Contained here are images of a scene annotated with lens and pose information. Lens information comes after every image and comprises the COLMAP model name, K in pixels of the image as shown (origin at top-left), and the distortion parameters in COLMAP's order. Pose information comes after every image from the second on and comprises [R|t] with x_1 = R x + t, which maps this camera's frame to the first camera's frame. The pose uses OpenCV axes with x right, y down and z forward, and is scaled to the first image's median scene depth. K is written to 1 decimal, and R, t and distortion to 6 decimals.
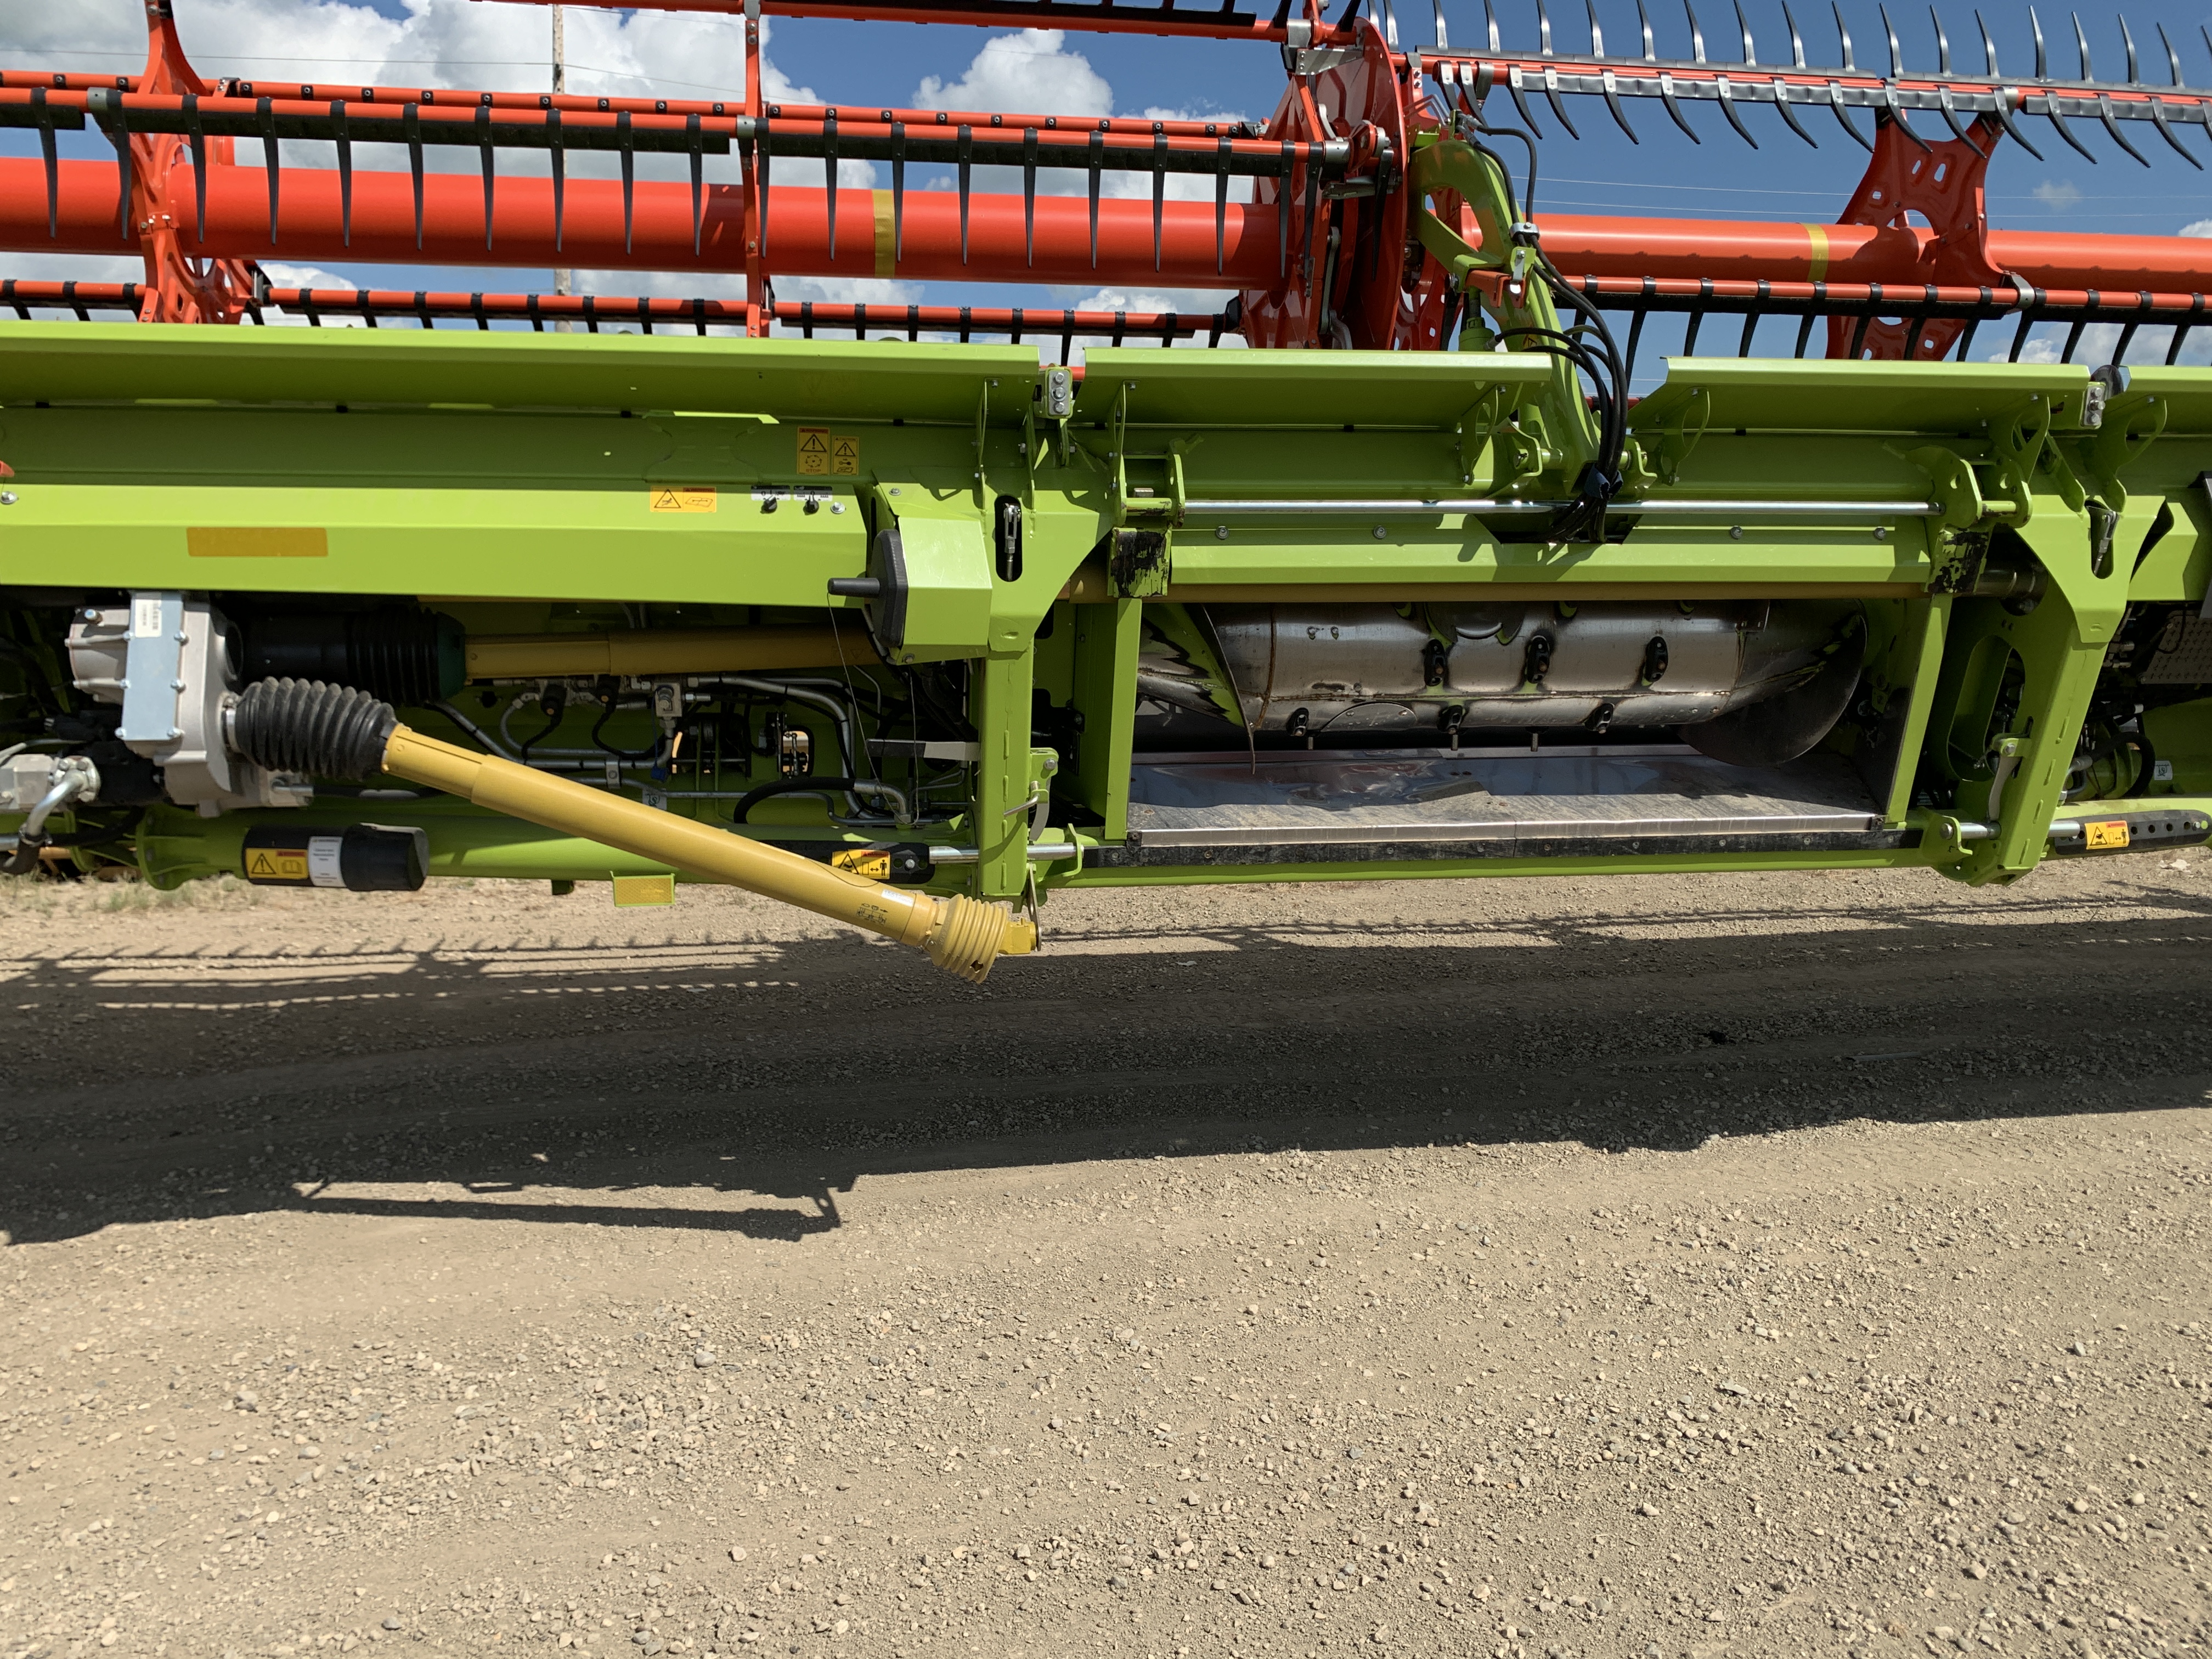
lens RADIAL K [[1710.7, 0, 1106.0], [0, 1710.7, 829.5], [0, 0, 1]] dist [0.062008, -0.135248]
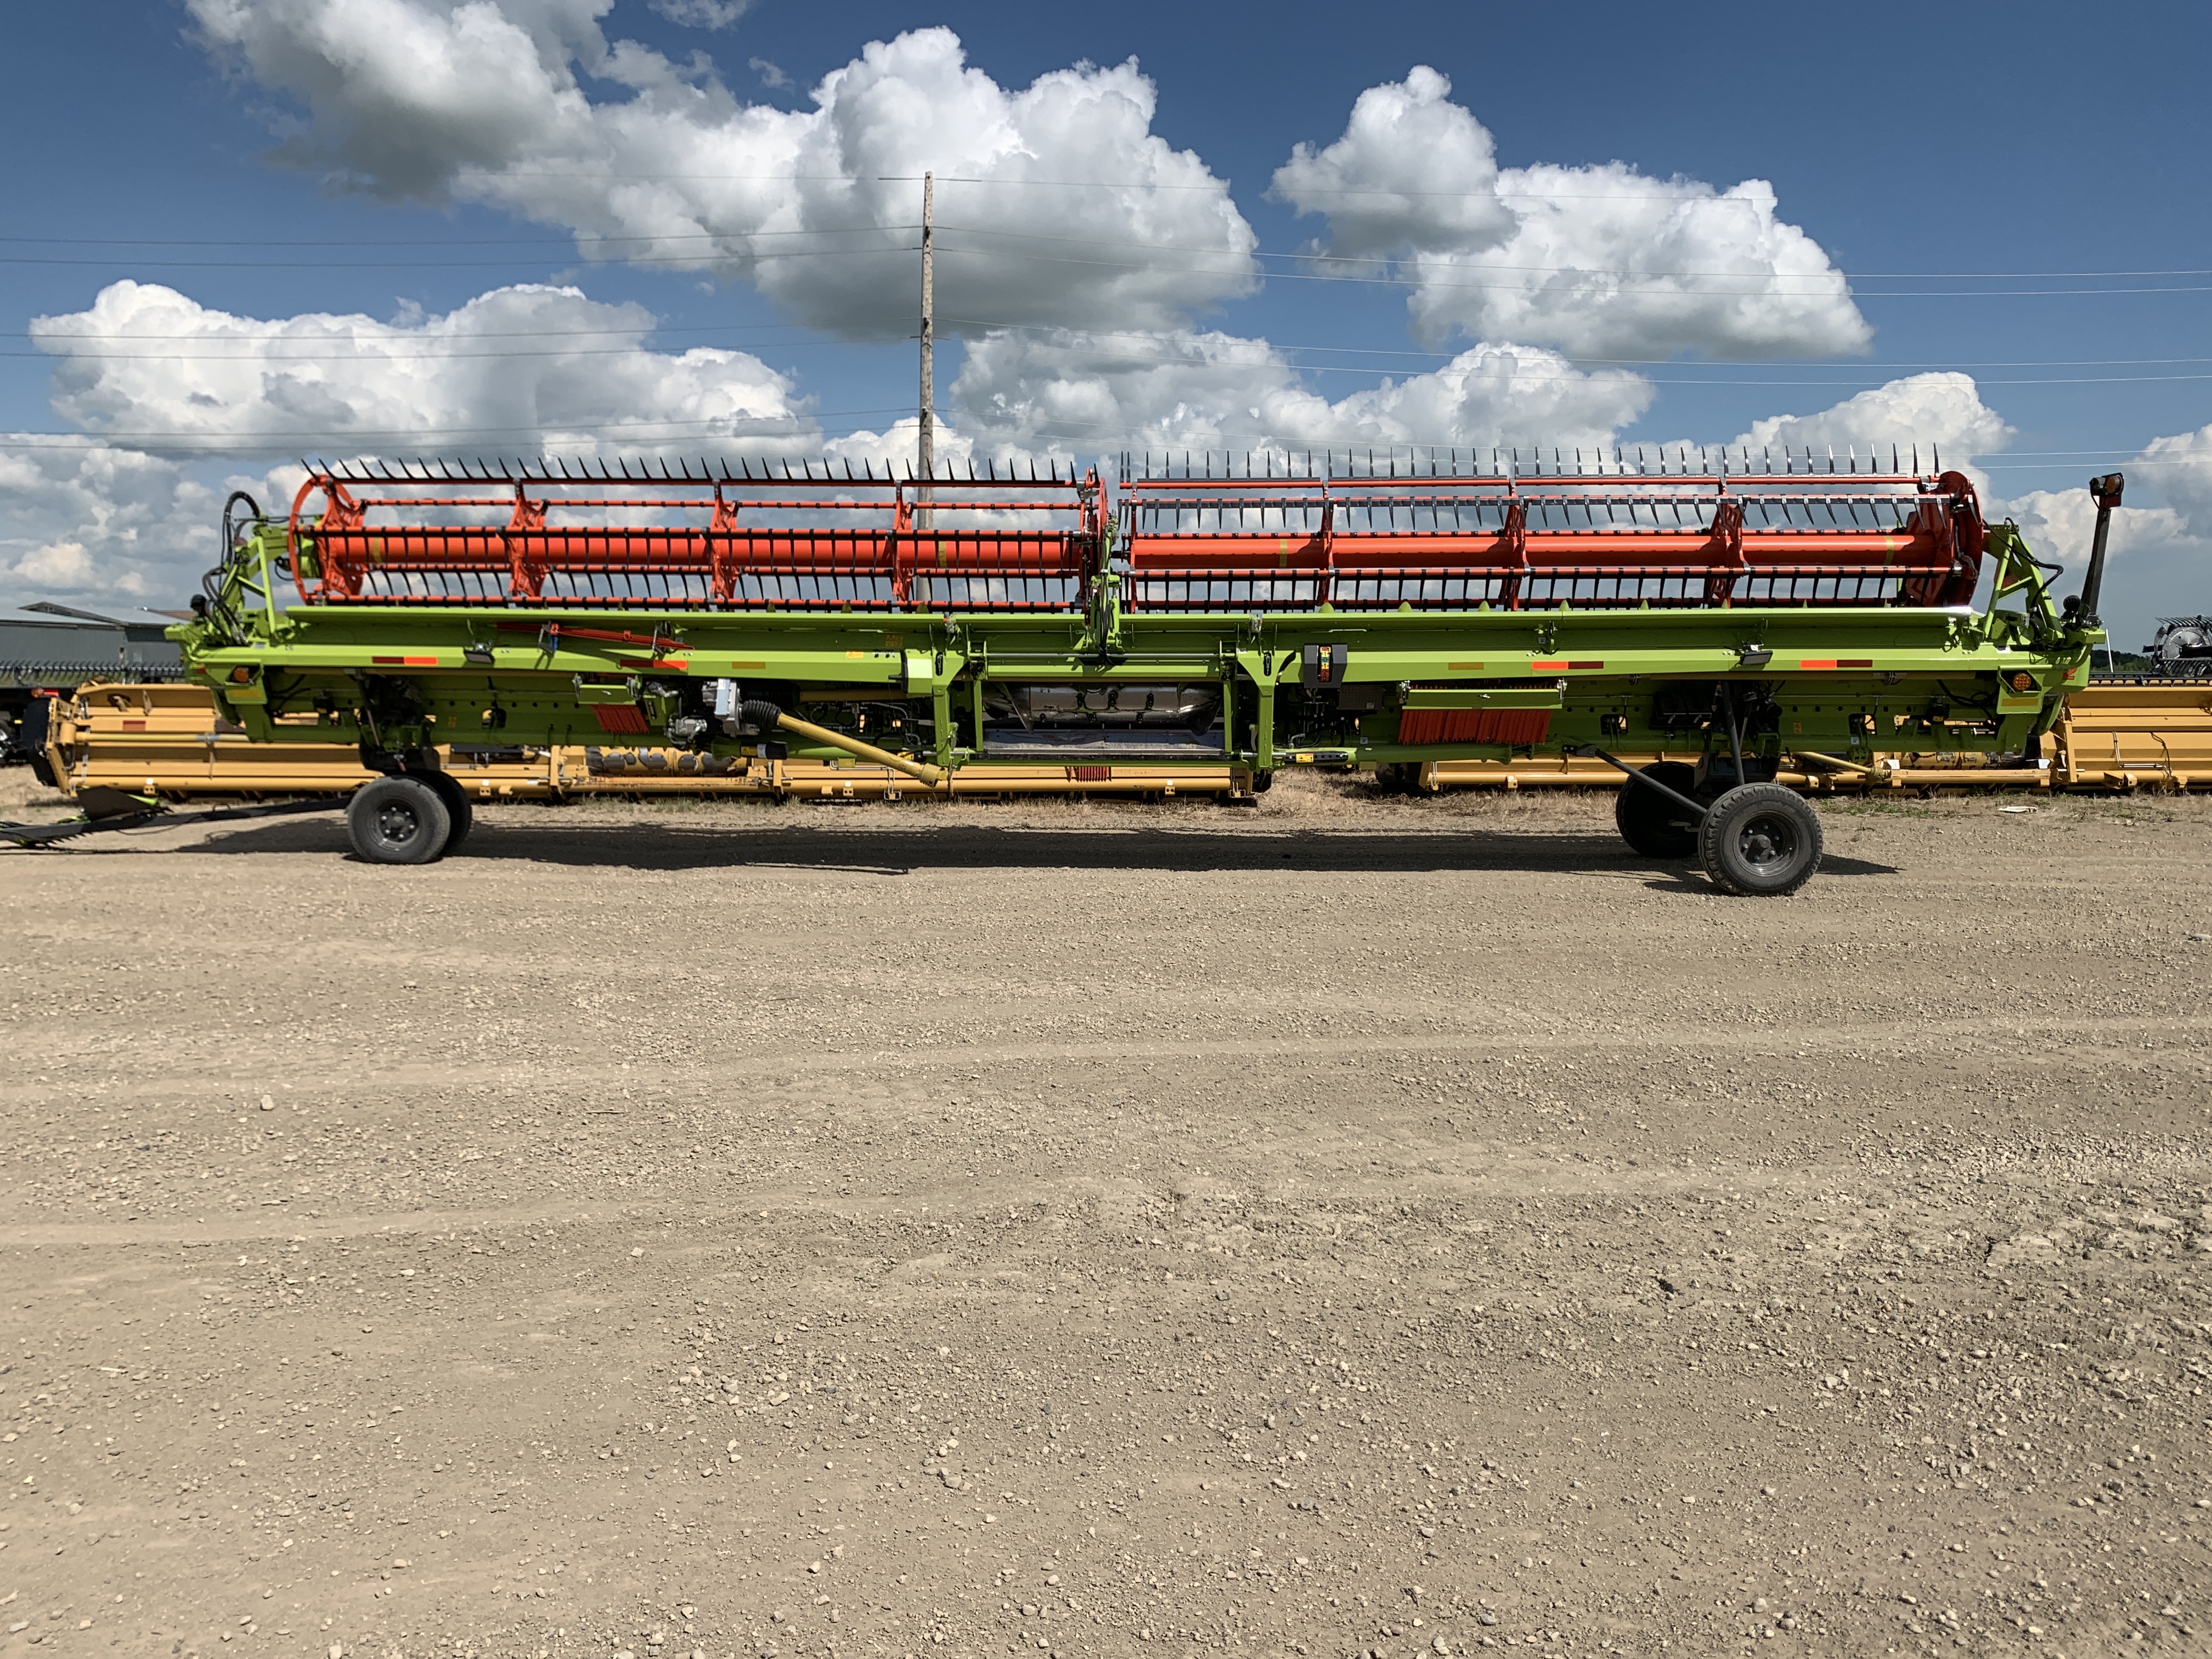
lens RADIAL K [[1663.8, 0, 1106.0], [0, 1663.8, 829.5], [0, 0, 1]] dist [0.120134, -0.115193]
pose [[0.979143, 0.024245, -0.201720, 0.928605], [-0.029996, 0.999225, -0.025502, 0.240394], [0.200946, 0.031020, 0.979111, -2.196202]]
